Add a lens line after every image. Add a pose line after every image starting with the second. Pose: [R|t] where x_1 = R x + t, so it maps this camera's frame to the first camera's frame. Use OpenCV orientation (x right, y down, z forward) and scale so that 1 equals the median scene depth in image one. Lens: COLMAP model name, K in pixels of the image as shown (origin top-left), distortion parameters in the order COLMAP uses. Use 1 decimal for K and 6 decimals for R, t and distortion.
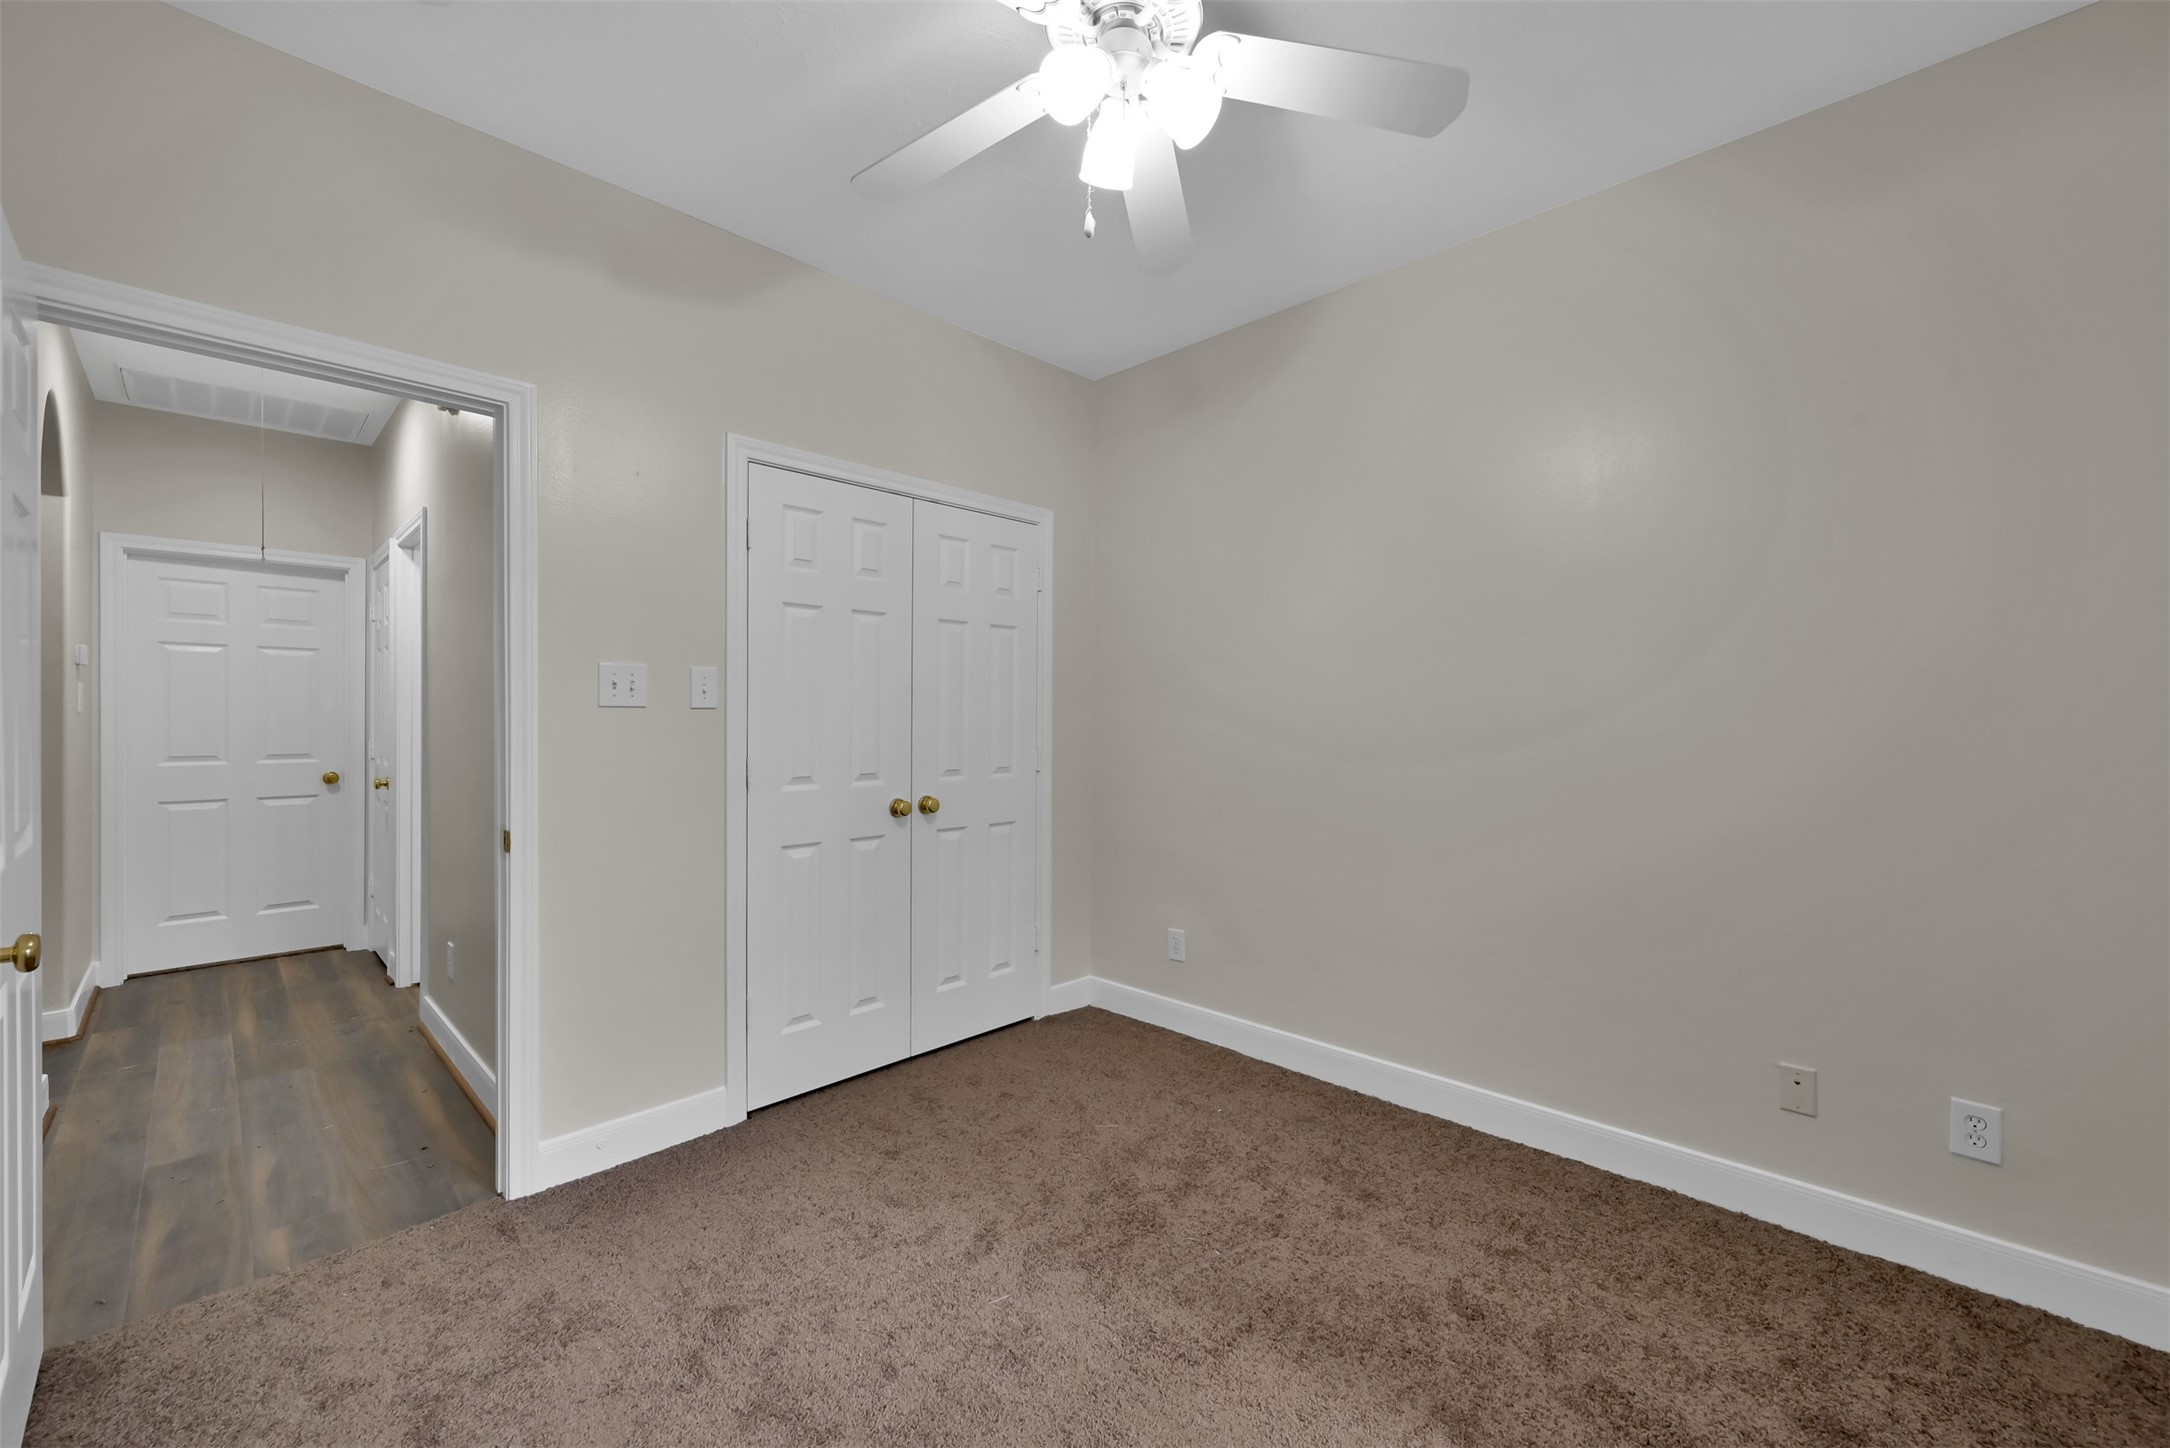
lens RADIAL K [[864.6, 0, 1081.1], [0, 864.6, 722.0], [0, 0, 1]] dist [-0.001069, -0.000039]
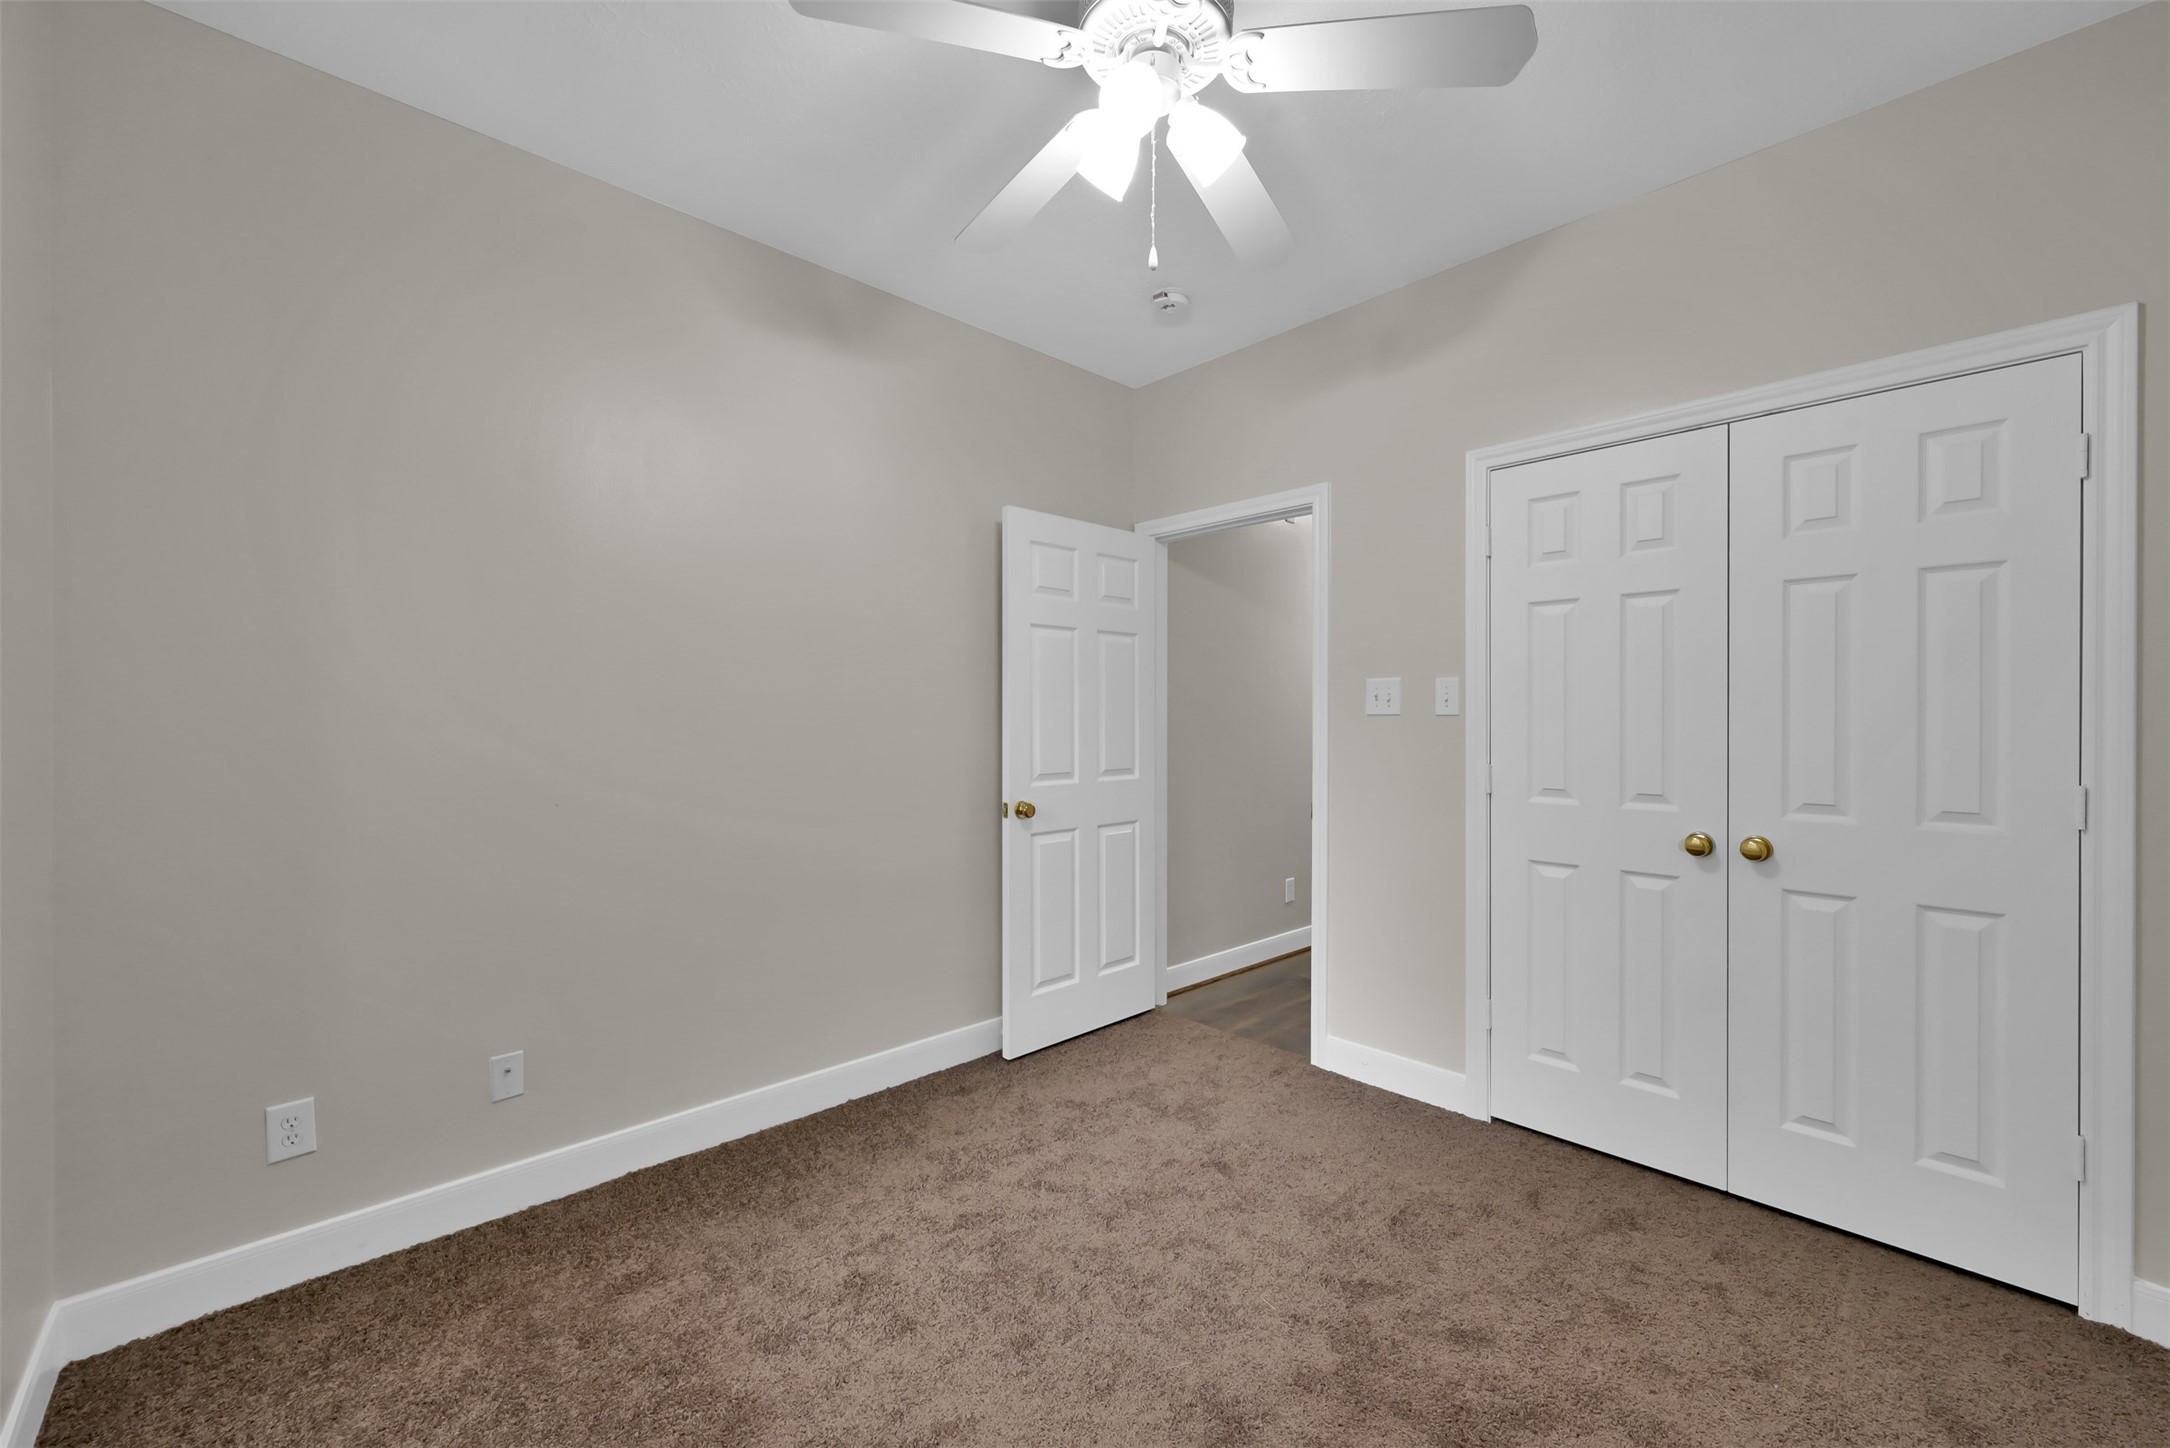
lens RADIAL K [[826.9, 0, 1085.0], [0, 826.9, 724.0], [0, 0, 1]] dist [0.010141, -0.000176]
pose [[-0.017739, 0.001230, -0.999842, 0.616267], [-0.008976, 0.999959, 0.001390, -0.002628], [0.999802, 0.009000, -0.017727, 0.562889]]
